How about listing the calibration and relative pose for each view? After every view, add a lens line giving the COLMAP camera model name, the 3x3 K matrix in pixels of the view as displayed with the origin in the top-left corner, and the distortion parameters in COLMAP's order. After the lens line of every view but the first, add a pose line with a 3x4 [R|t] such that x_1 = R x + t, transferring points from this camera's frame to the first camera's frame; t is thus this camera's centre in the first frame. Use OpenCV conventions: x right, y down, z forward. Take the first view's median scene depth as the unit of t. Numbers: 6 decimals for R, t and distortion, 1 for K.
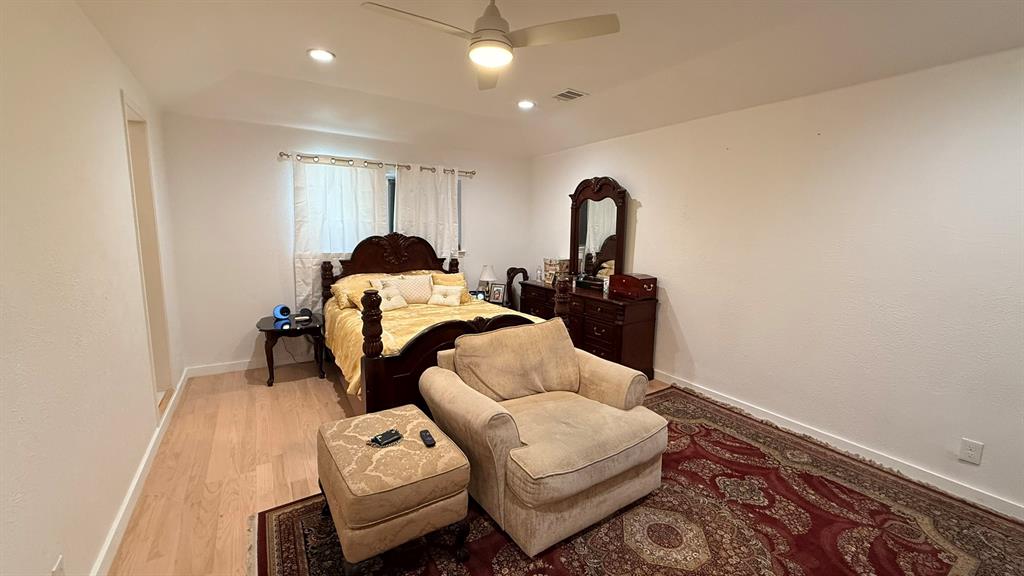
lens RADIAL K [[398.6, 0, 507.8], [0, 398.6, 281.8], [0, 0, 1]] dist [0.009056, -0.000528]
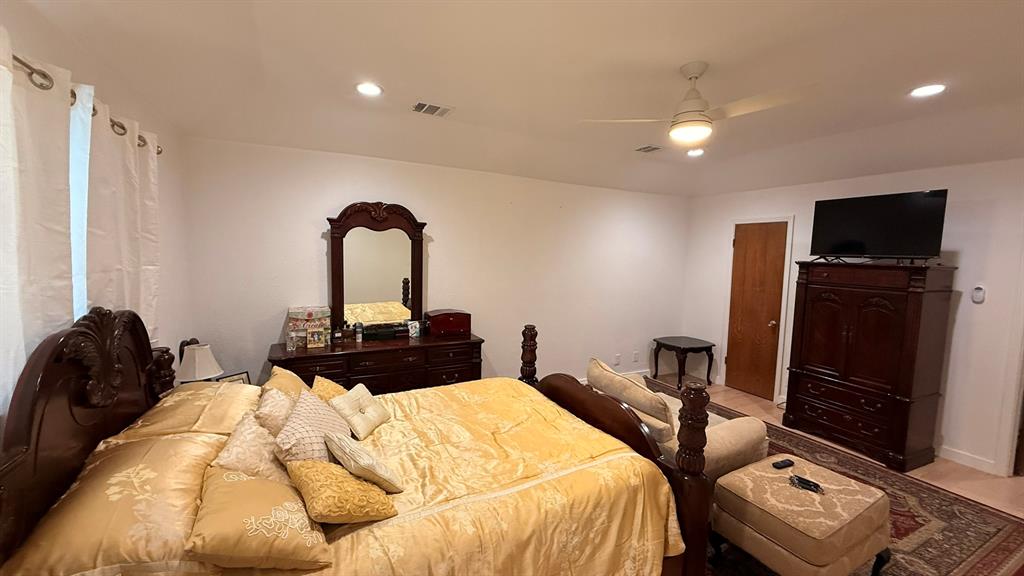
lens RADIAL K [[398.6, 0, 508.6], [0, 398.6, 289.1], [0, 0, 1]] dist [0.009056, -0.000528]
pose [[0.093332, -0.110595, 0.989474, -0.597785], [0.104296, 0.989430, 0.100753, -0.146216], [-0.990157, 0.093795, 0.103880, 0.688683]]
